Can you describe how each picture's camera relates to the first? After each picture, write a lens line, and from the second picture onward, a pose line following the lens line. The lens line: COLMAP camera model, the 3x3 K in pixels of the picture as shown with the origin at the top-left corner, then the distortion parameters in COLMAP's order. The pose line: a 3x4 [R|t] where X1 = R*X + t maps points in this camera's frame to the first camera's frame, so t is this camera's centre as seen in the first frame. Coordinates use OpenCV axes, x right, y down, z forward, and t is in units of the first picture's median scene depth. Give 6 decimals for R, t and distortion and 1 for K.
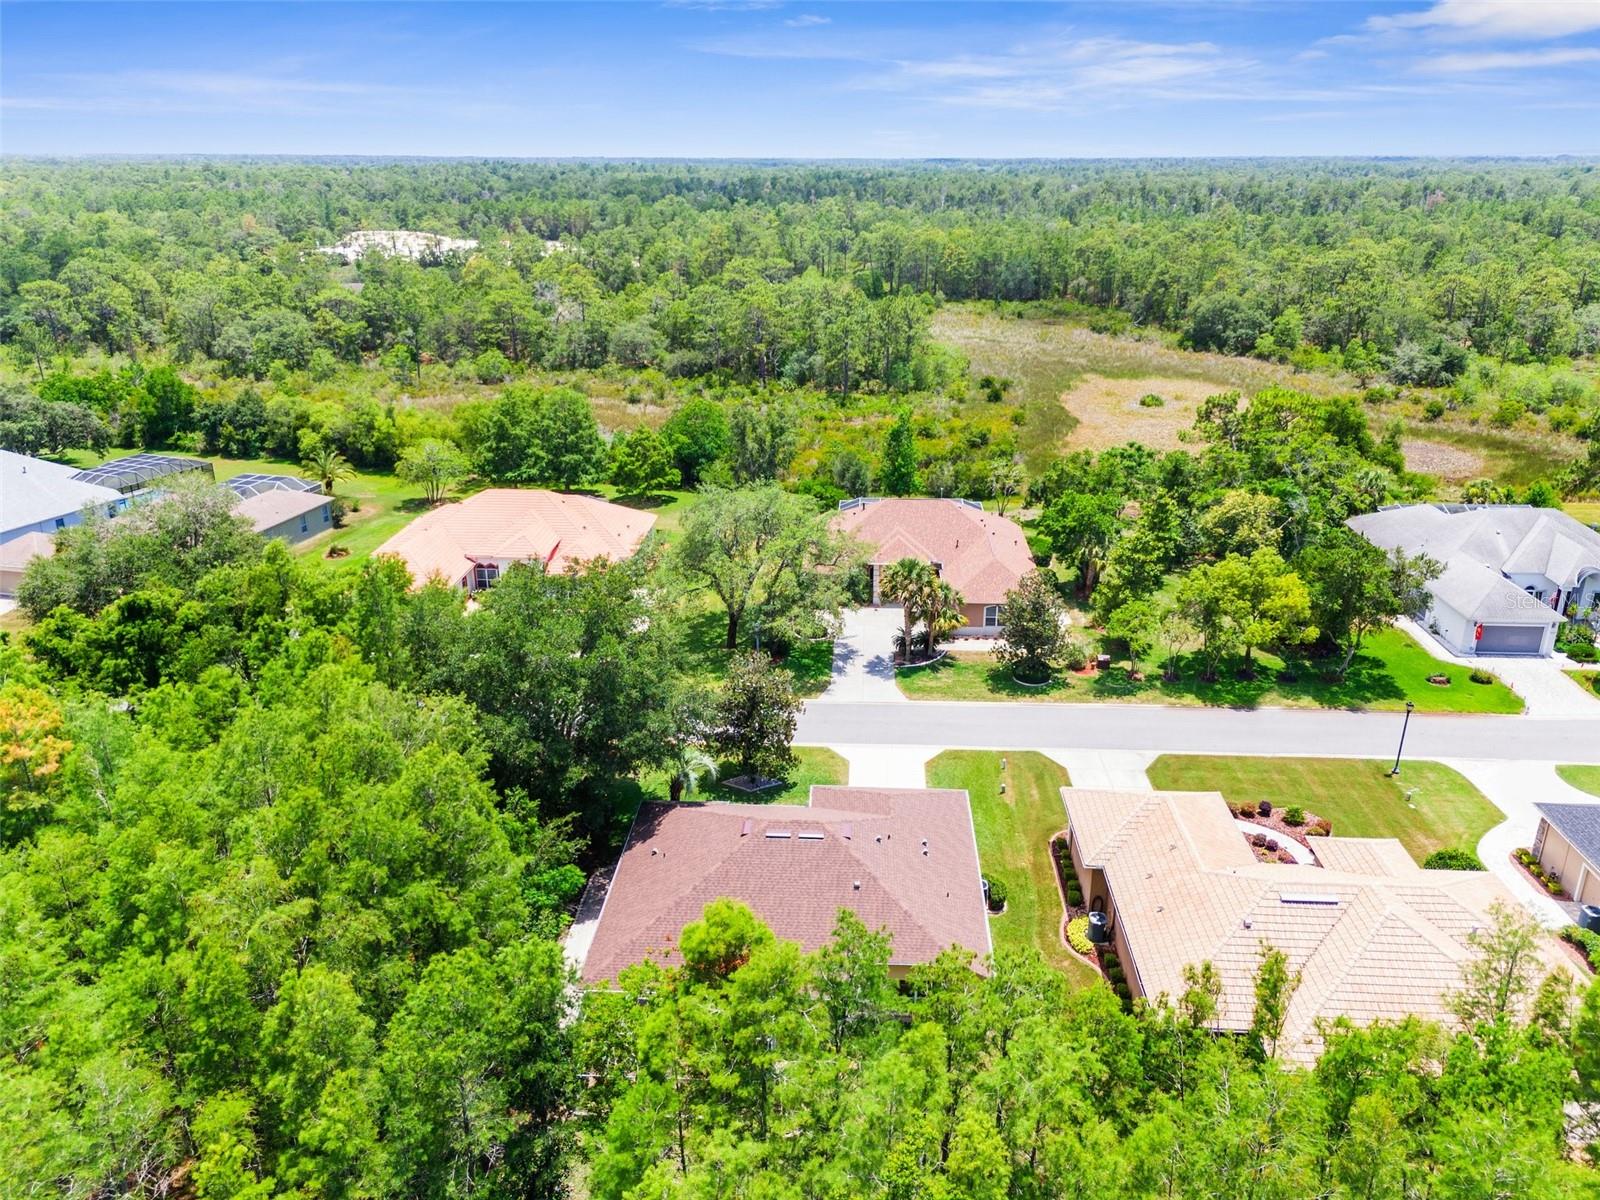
lens RADIAL K [[1189.3, 0, 800.6], [0, 1189.3, 600.7], [0, 0, 1]] dist [0.020014, -0.010676]
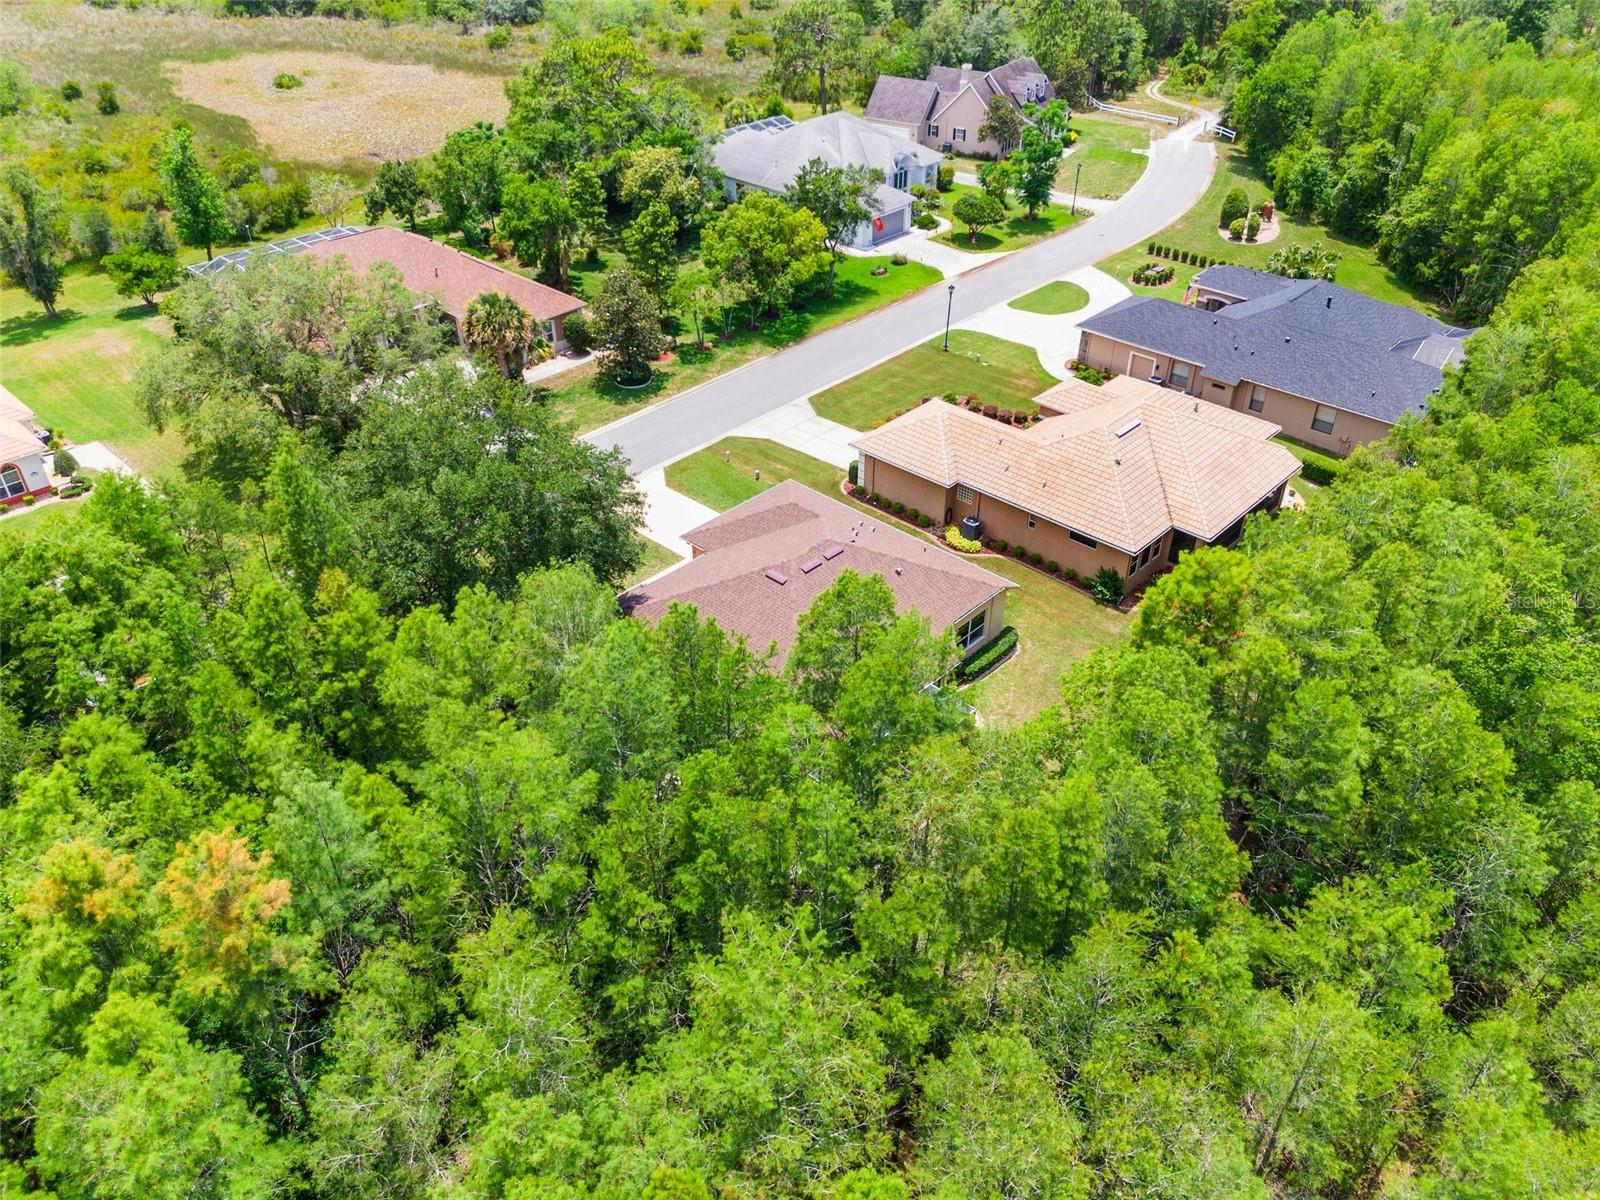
lens RADIAL K [[1189.3, 0, 801.5], [0, 1189.3, 601.6], [0, 0, 1]] dist [0.020014, -0.010676]
pose [[0.625065, -0.443025, 0.642668, -0.445397], [0.263080, 0.894726, 0.360908, -0.091997], [-0.734903, -0.056518, 0.675813, 0.218291]]
